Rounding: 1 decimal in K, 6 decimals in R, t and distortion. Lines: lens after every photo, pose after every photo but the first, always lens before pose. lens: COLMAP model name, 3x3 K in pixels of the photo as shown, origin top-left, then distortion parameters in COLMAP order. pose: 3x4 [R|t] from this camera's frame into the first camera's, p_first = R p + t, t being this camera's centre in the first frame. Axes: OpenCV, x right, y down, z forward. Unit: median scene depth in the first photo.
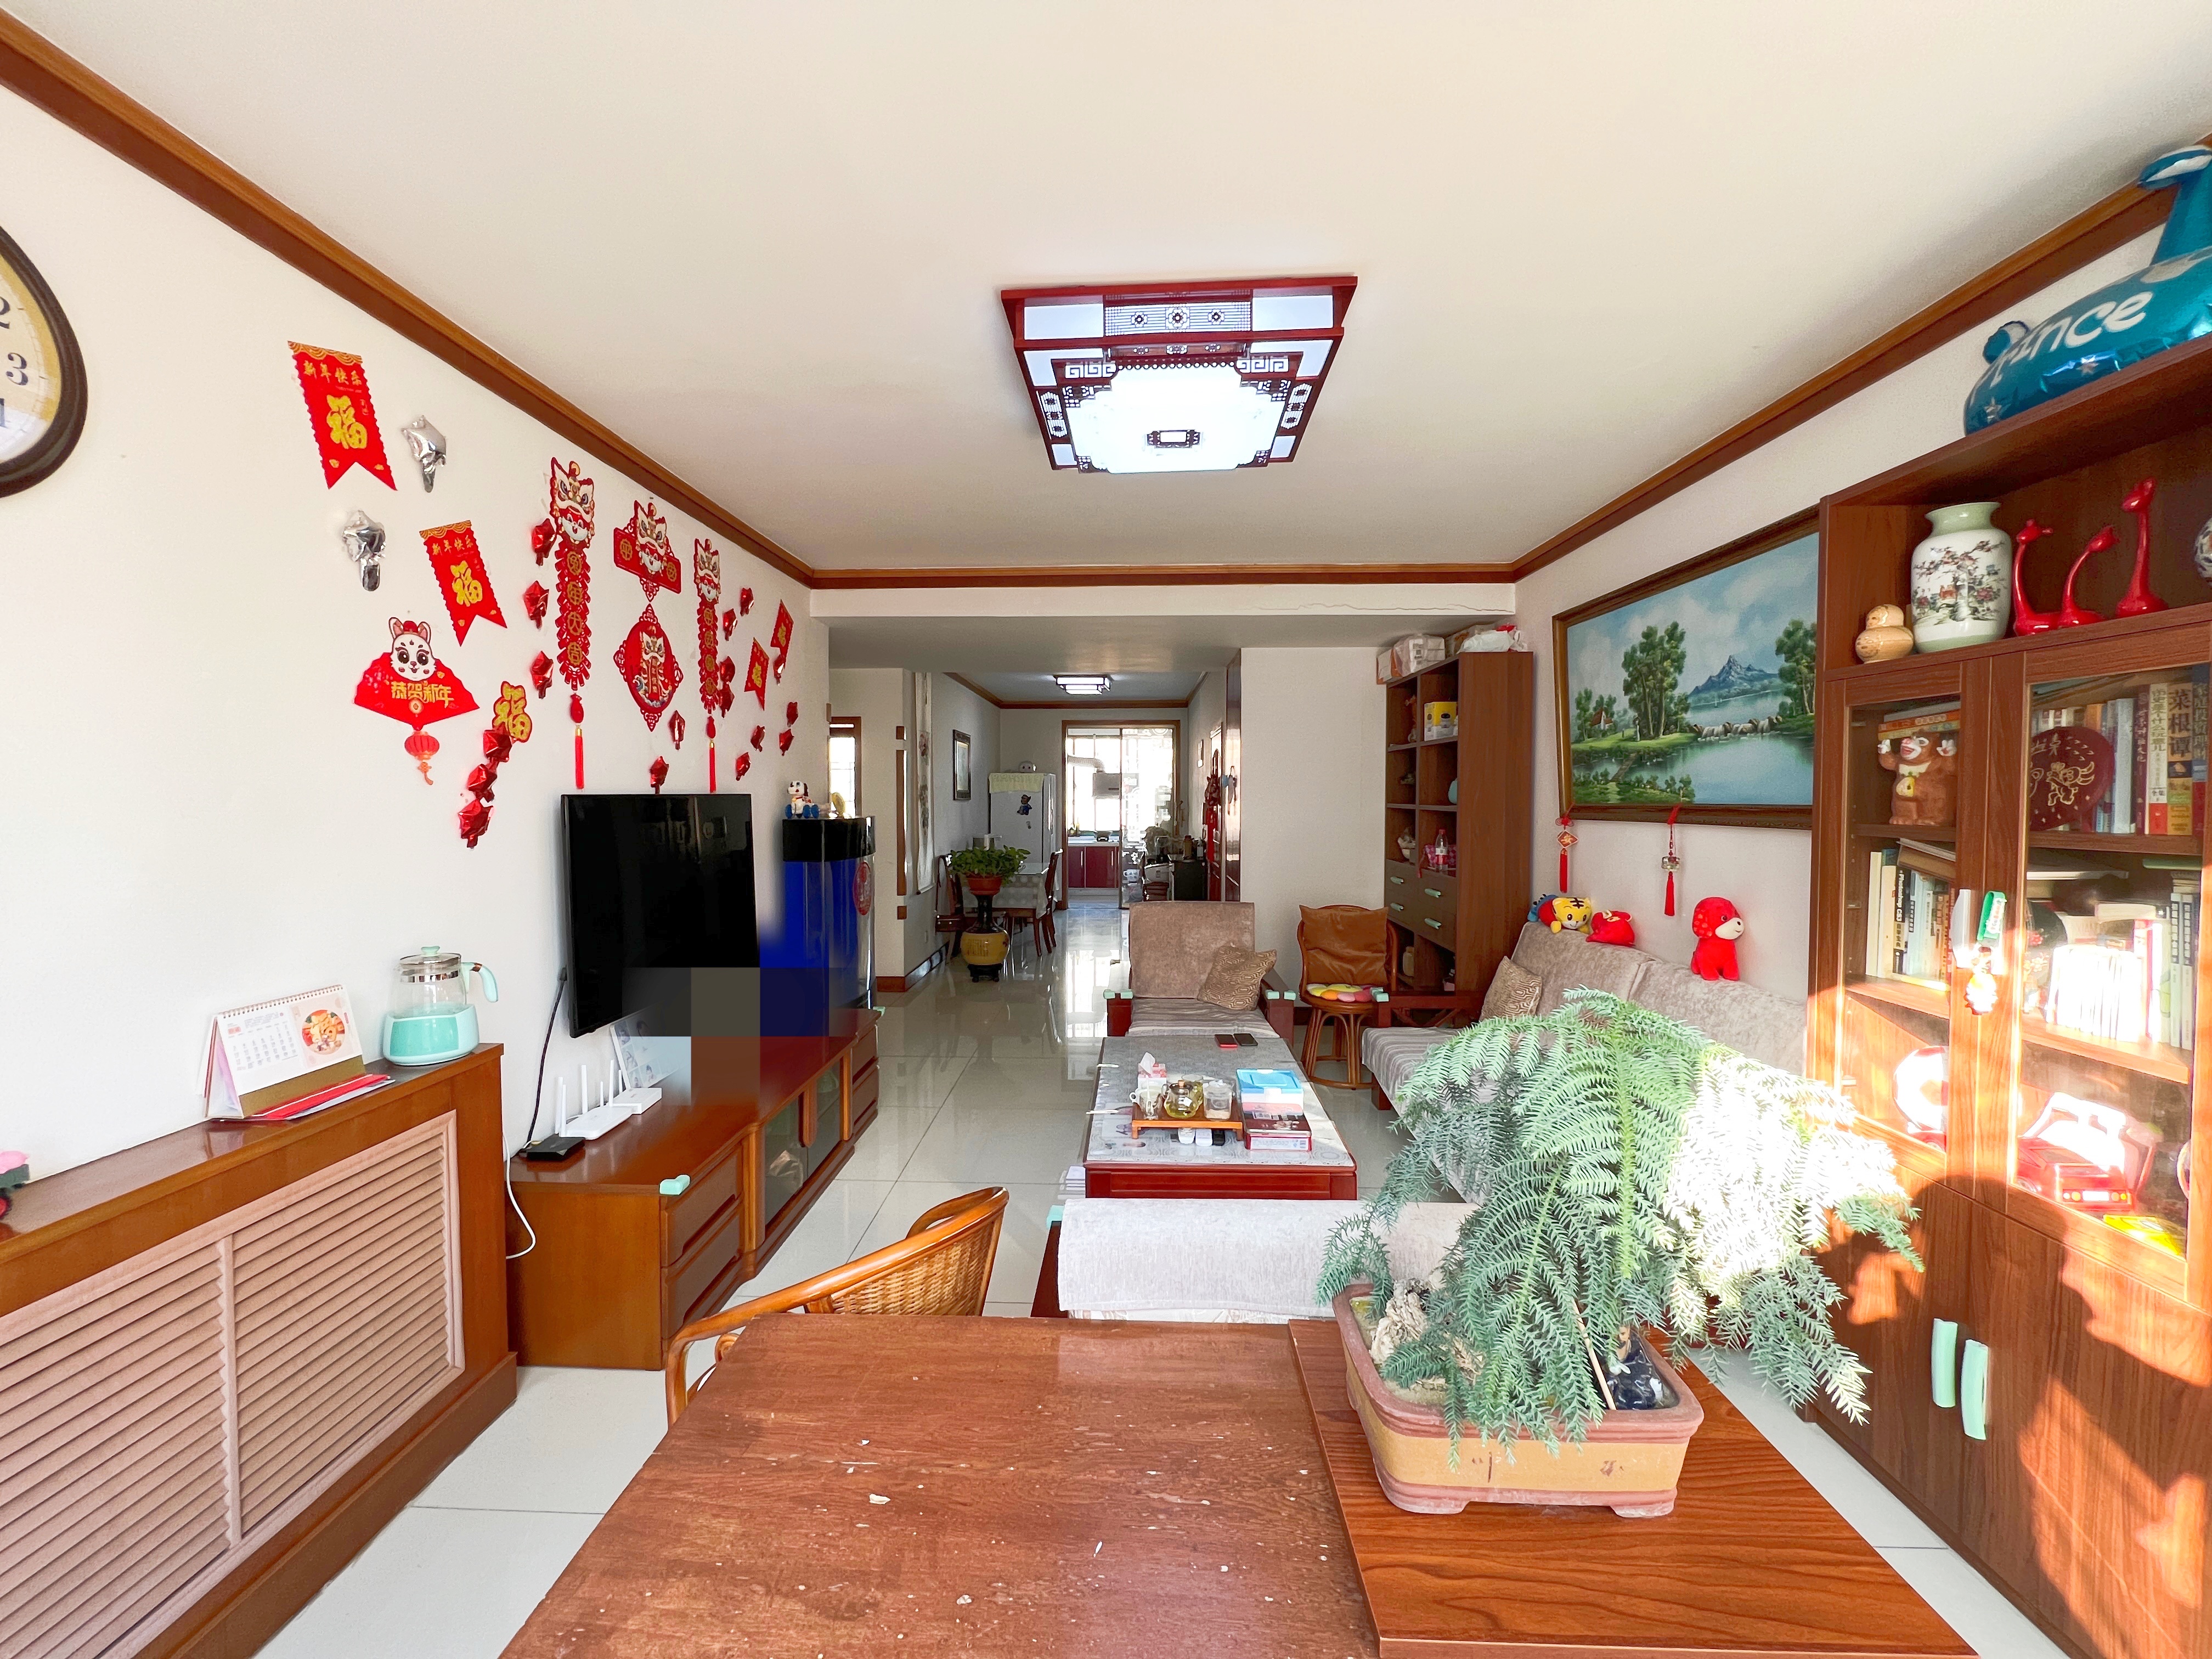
lens RADIAL K [[876.2, 0, 1106.0], [0, 876.2, 829.5], [0, 0, 1]] dist [0.000400, 0.000275]
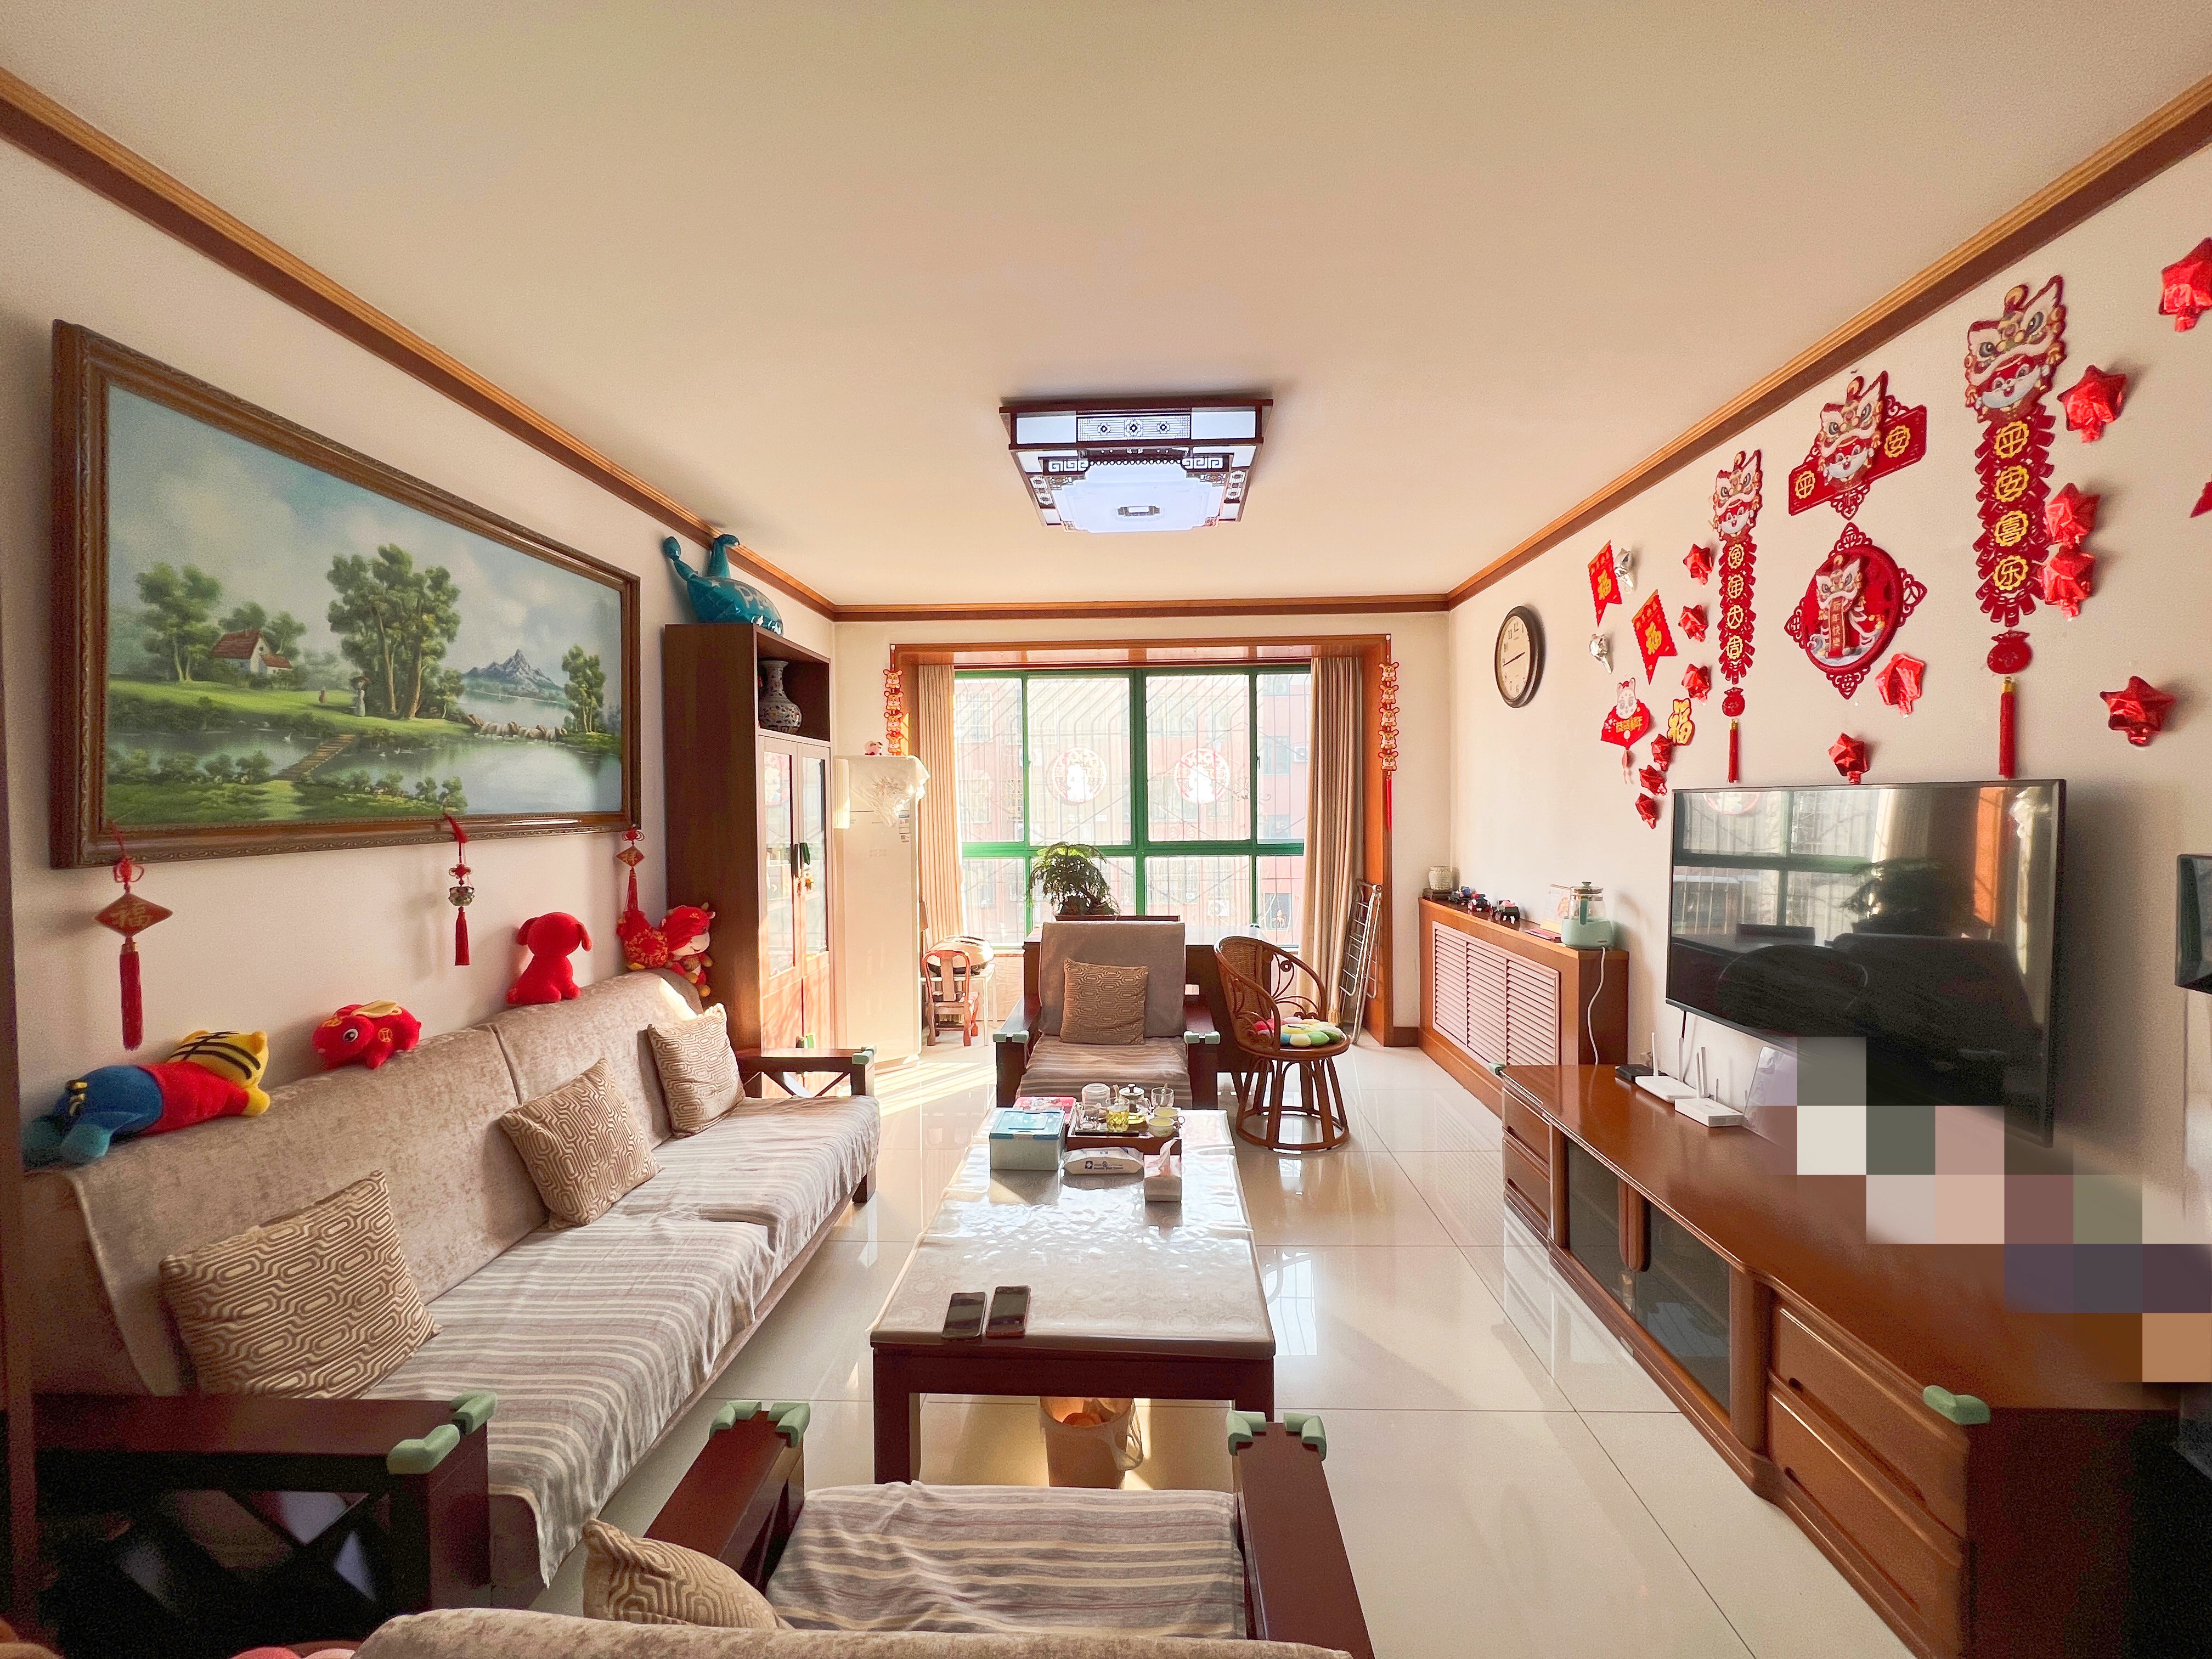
lens RADIAL K [[876.2, 0, 1106.0], [0, 876.2, 829.5], [0, 0, 1]] dist [0.000400, 0.000275]
pose [[-0.999909, 0.012075, 0.006035, 0.095240], [0.012473, 0.997406, 0.070889, -0.065373], [-0.005163, 0.070958, -0.997466, 1.793623]]
